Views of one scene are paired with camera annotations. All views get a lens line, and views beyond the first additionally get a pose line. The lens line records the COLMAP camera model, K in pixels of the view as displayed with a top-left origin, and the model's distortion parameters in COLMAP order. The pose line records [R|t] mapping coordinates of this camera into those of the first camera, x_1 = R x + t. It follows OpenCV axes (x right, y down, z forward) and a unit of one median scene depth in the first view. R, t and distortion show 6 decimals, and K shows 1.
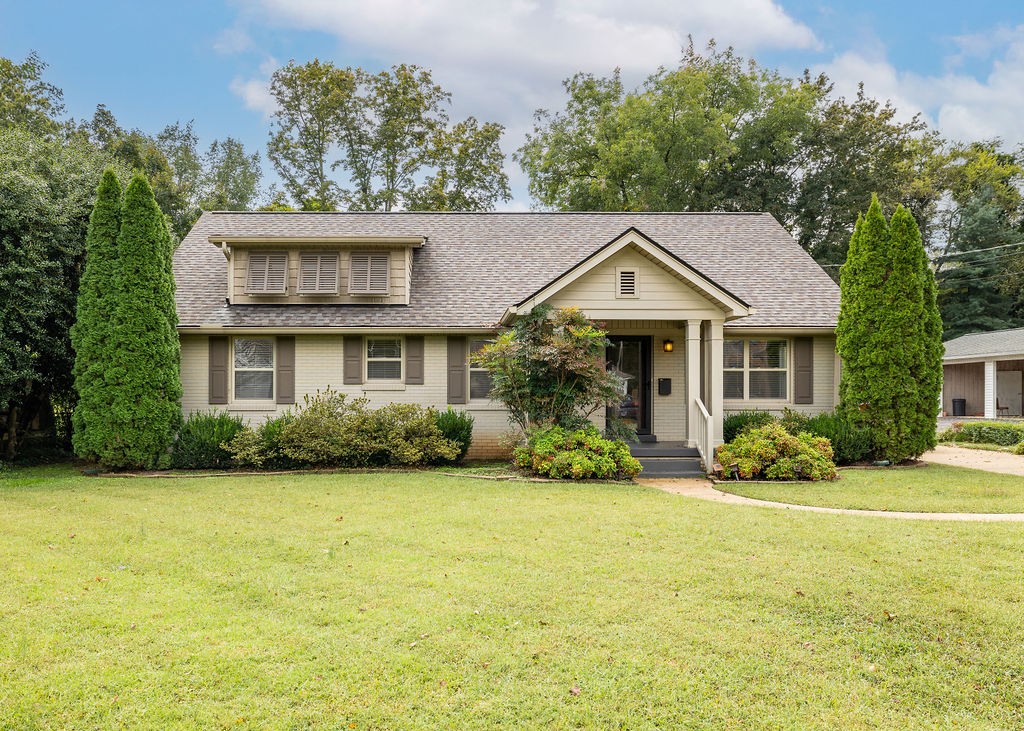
lens RADIAL K [[843.6, 0, 557.8], [0, 843.6, 429.0], [0, 0, 1]] dist [0.008443, 0.009166]
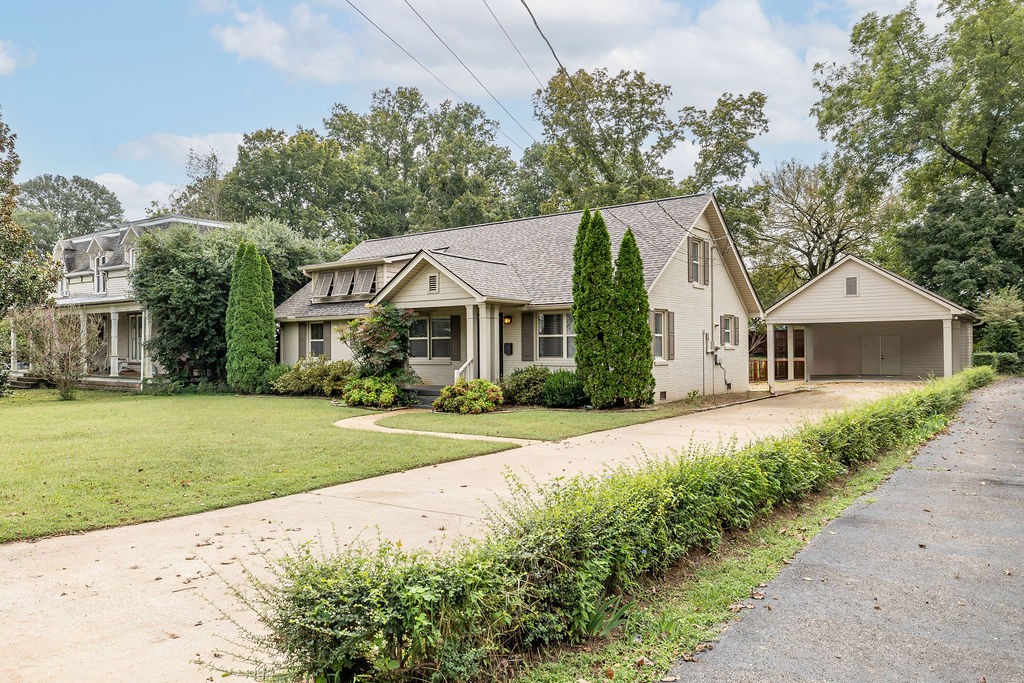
lens RADIAL K [[1006.8, 0, 512.0], [0, 1006.8, 341.5], [0, 0, 1]] dist [0.005707, 0.012750]
pose [[0.700945, -0.009153, -0.713156, 1.440543], [-0.023564, 0.999075, -0.035983, -0.003116], [0.712826, 0.042026, 0.700081, -0.176728]]
